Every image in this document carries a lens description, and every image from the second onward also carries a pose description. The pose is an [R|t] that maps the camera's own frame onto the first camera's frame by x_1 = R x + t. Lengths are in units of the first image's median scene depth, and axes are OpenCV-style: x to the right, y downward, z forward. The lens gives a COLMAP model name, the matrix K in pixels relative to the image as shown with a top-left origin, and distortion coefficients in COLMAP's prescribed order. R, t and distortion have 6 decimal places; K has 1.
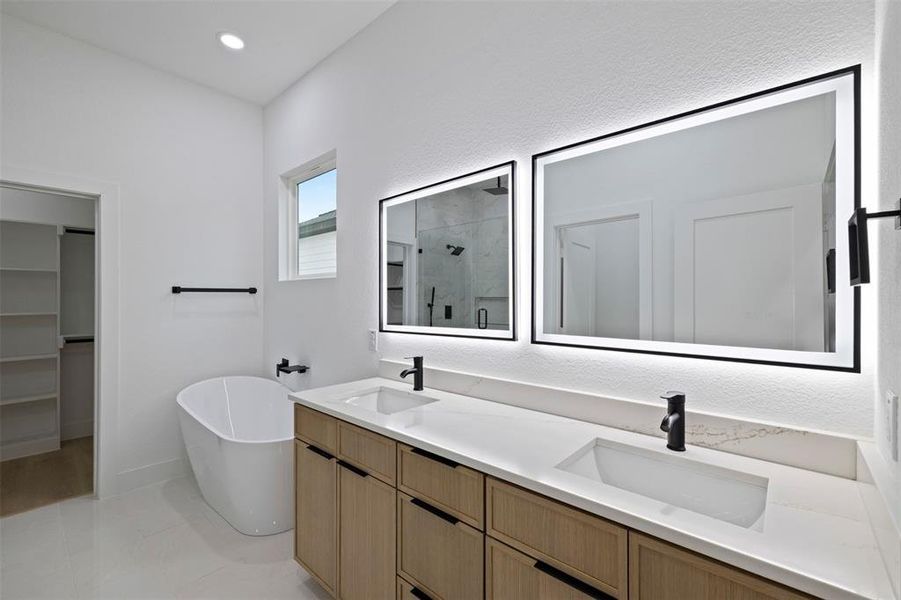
lens RADIAL K [[384.7, 0, 446.4], [0, 384.7, 298.8], [0, 0, 1]] dist [0.002286, 0.000220]
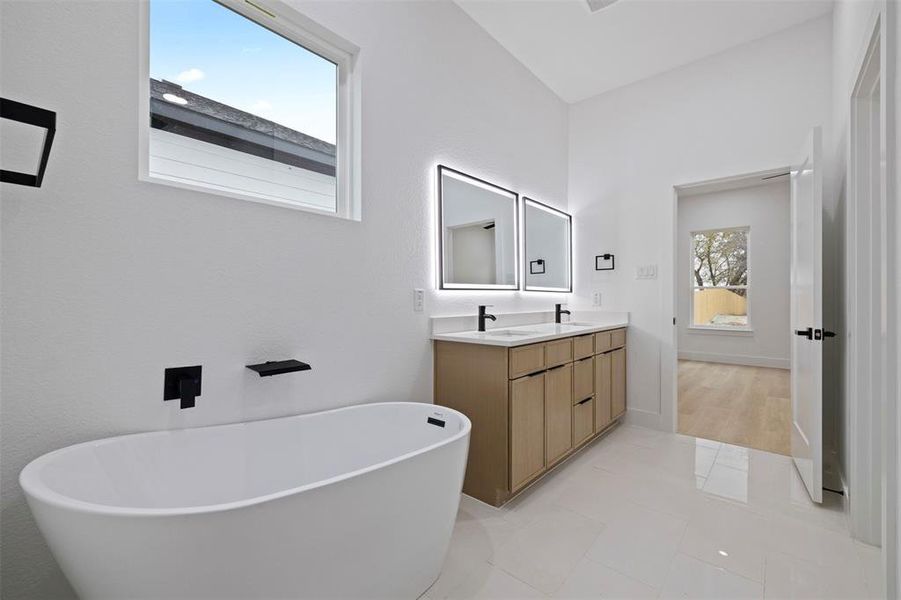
lens RADIAL K [[384.7, 0, 446.4], [0, 384.7, 298.8], [0, 0, 1]] dist [0.002286, 0.000220]
pose [[-0.014104, 0.001730, 0.999899, -1.282694], [-0.001346, 0.999998, -0.001750, 0.117340], [-0.999900, -0.001371, -0.014101, 1.046807]]
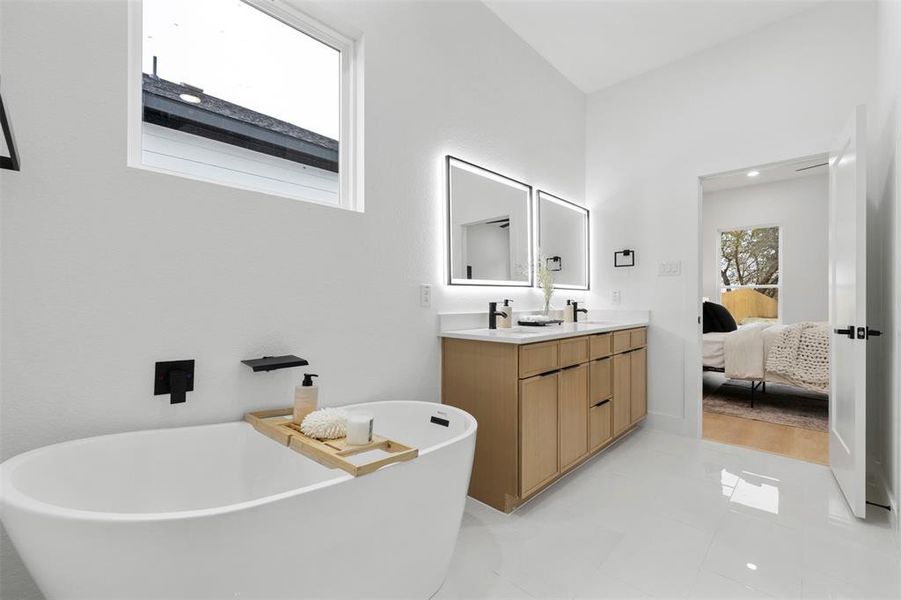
lens RADIAL K [[385.5, 0, 446.9], [0, 385.5, 300.3], [0, 0, 1]] dist [0.001911, 0.000224]
pose [[0.031535, 0.001593, 0.999501, -1.240797], [-0.002799, 0.999995, -0.001506, 0.133017], [-0.999499, -0.002750, 0.031539, 1.019285]]
